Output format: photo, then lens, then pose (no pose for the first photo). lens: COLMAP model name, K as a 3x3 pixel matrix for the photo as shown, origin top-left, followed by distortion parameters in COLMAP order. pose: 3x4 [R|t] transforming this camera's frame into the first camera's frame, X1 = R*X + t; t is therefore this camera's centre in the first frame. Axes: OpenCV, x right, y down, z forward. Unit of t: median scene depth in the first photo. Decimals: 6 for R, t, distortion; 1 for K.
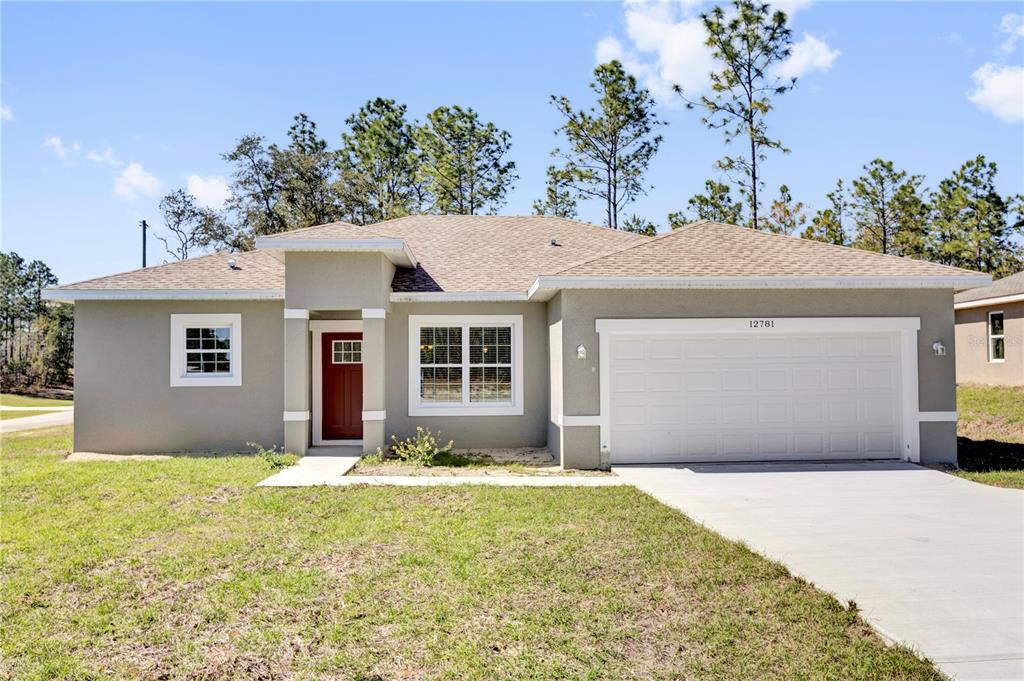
lens RADIAL K [[865.7, 0, 510.6], [0, 865.7, 339.5], [0, 0, 1]] dist [0.001382, -0.001861]
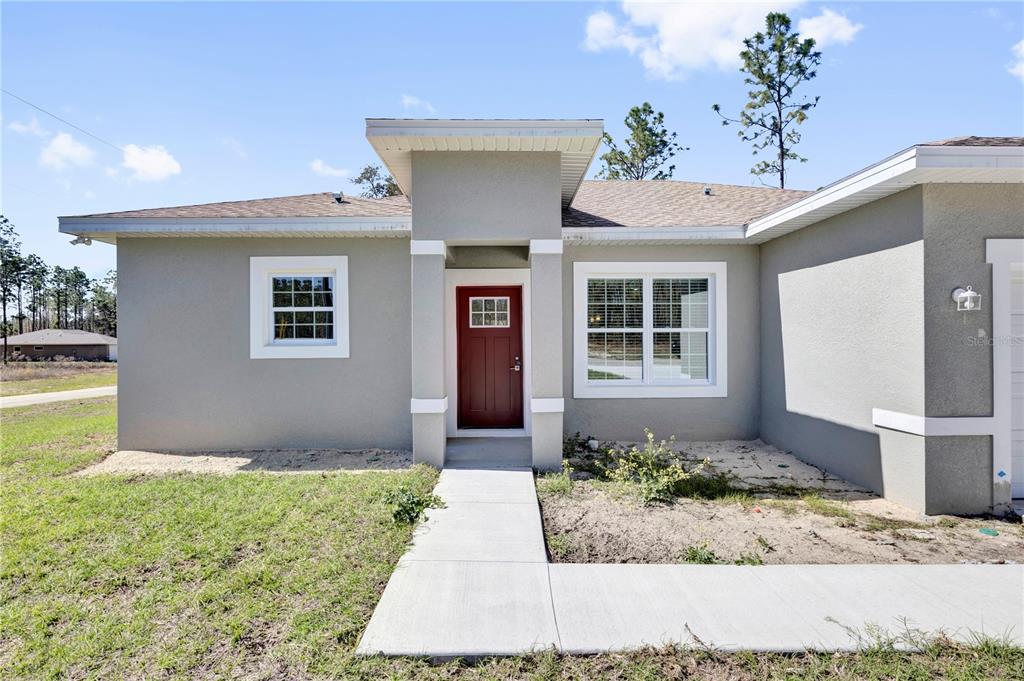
lens RADIAL K [[528.4, 0, 514.0], [0, 528.4, 339.7], [0, 0, 1]] dist [-0.006643, -0.001000]
pose [[0.999433, -0.000012, -0.033684, -0.152227], [0.001164, 0.999414, 0.034201, 0.022516], [0.033664, -0.034221, 0.998847, 0.539496]]
